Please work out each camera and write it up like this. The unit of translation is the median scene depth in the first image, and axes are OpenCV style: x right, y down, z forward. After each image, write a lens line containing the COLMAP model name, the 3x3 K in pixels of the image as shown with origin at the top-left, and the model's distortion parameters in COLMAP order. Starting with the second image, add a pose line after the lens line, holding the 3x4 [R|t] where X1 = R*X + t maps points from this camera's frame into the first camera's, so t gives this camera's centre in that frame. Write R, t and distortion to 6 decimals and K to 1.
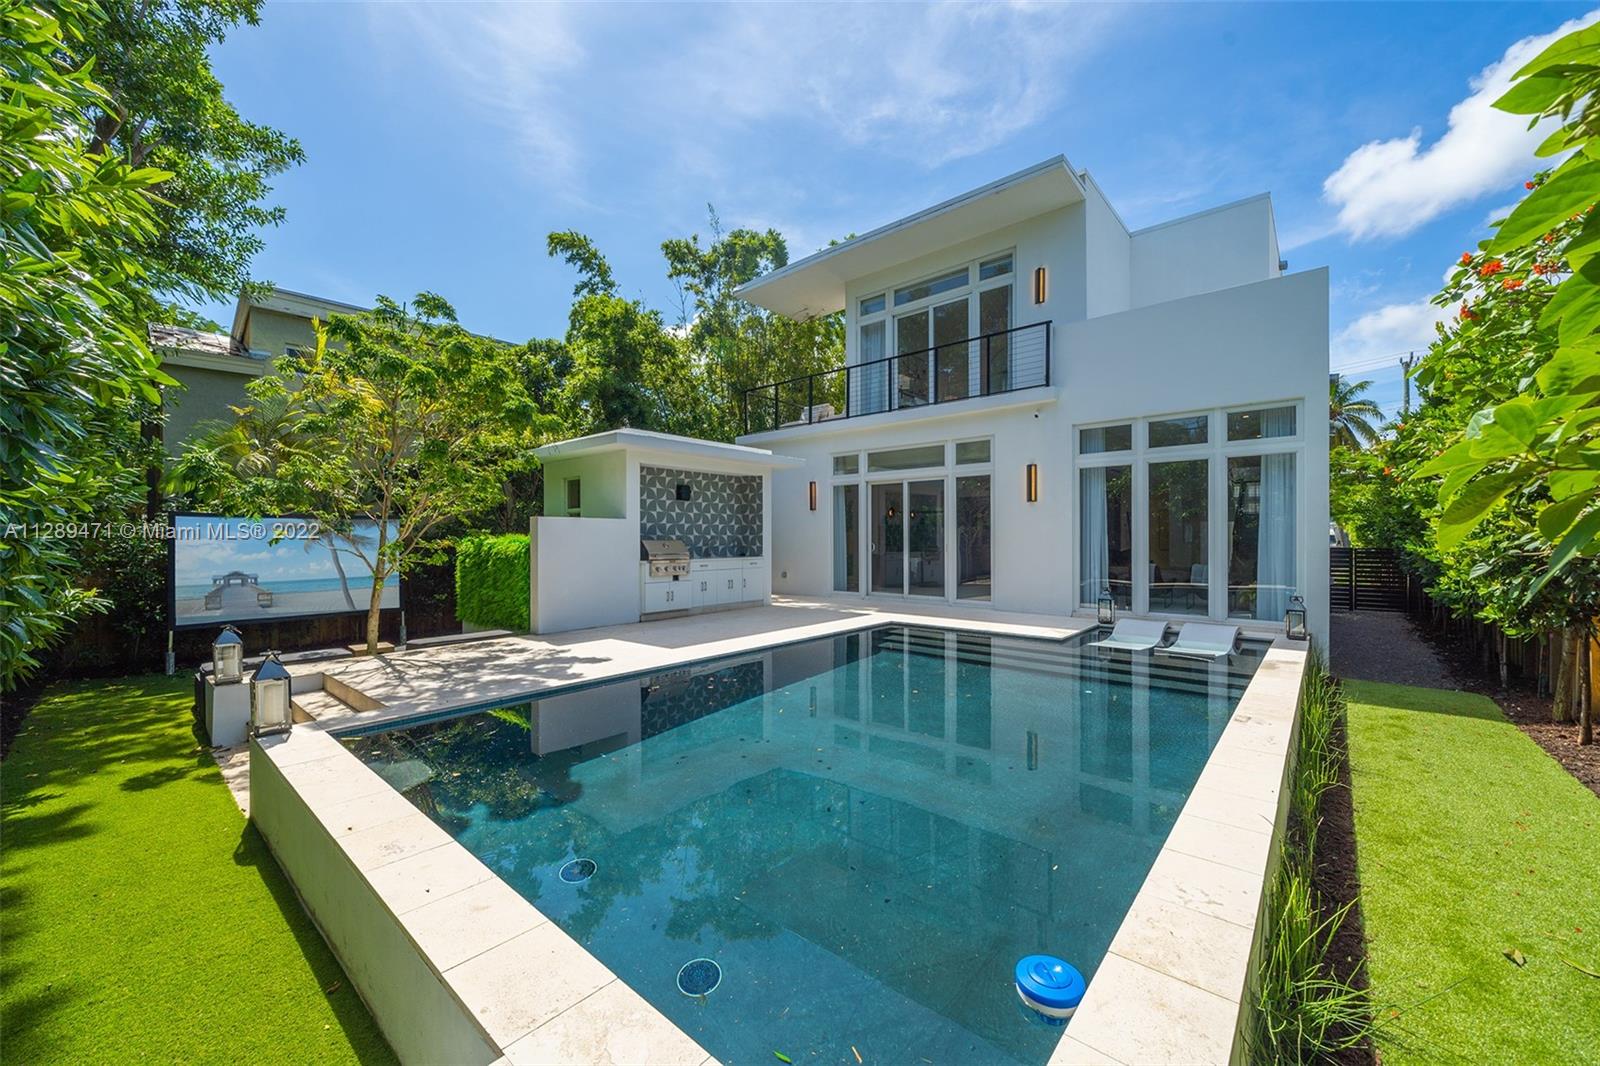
lens RADIAL K [[606.1, 0, 802.5], [0, 606.1, 537.3], [0, 0, 1]] dist [0.001085, 0.000172]
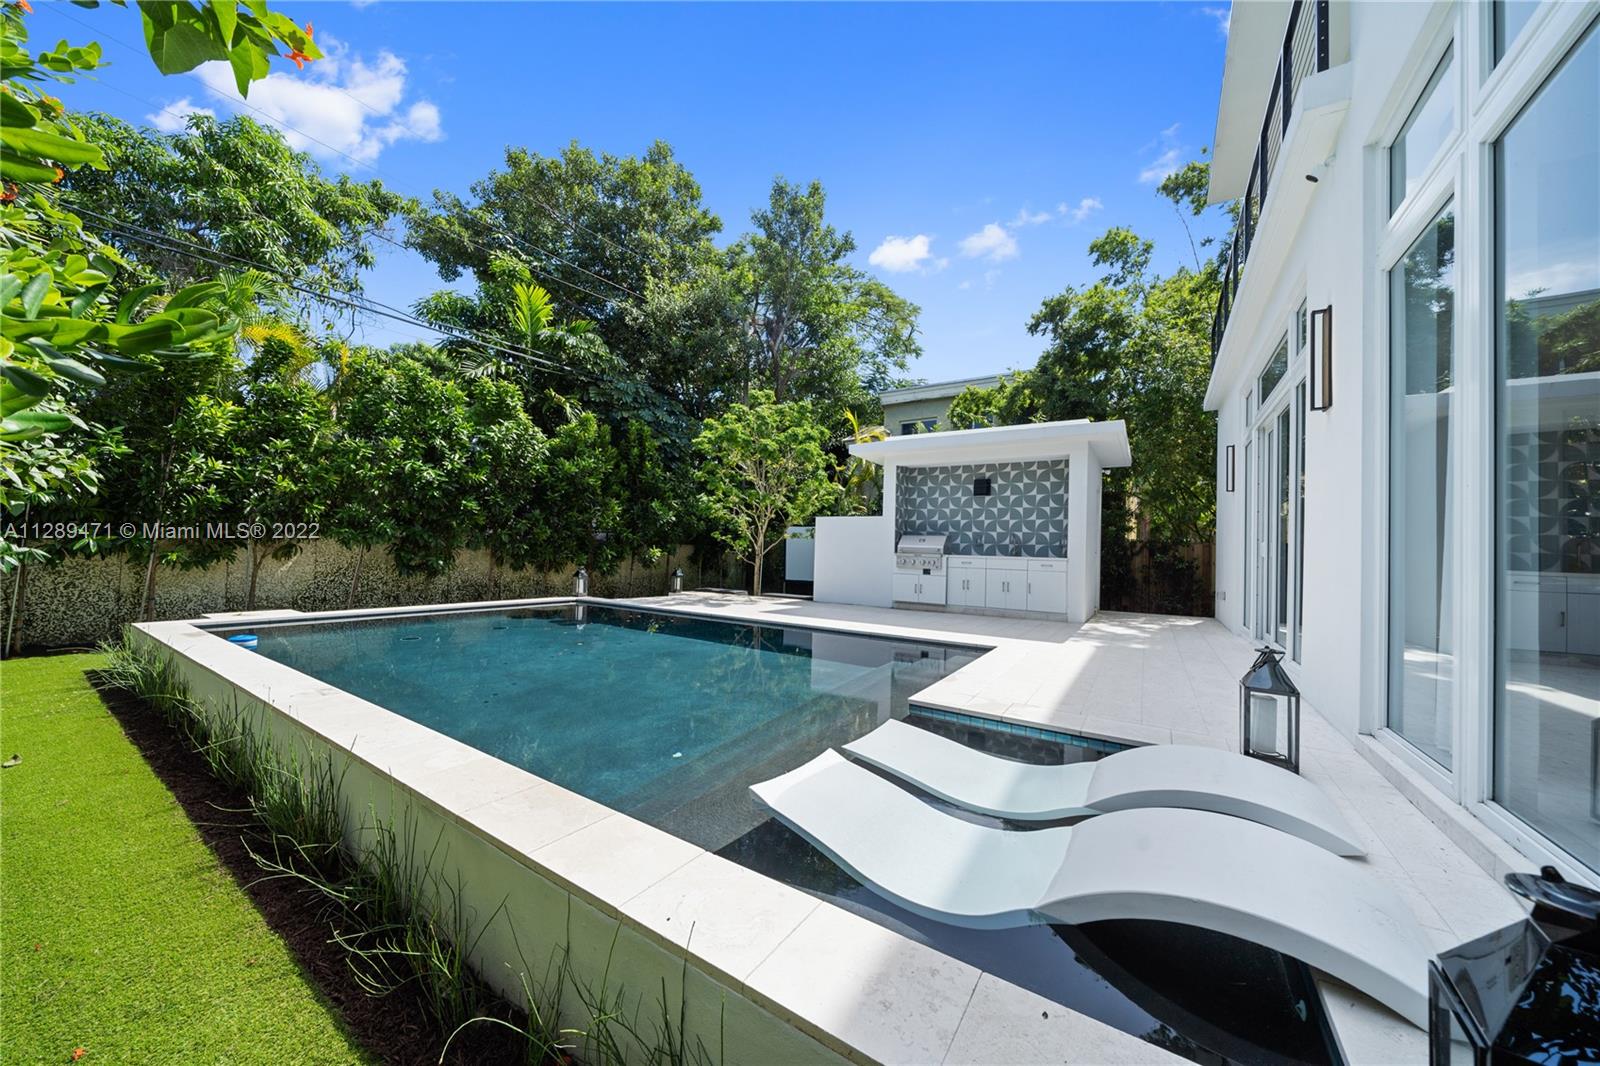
lens RADIAL K [[553.4, 0, 800.5], [0, 553.4, 537.0], [0, 0, 1]] dist [-0.008672, -0.000056]
pose [[0.137058, -0.007231, -0.990537, 0.627748], [-0.016136, 0.999824, -0.009531, 0.017879], [0.990432, 0.017290, 0.136918, 0.595286]]
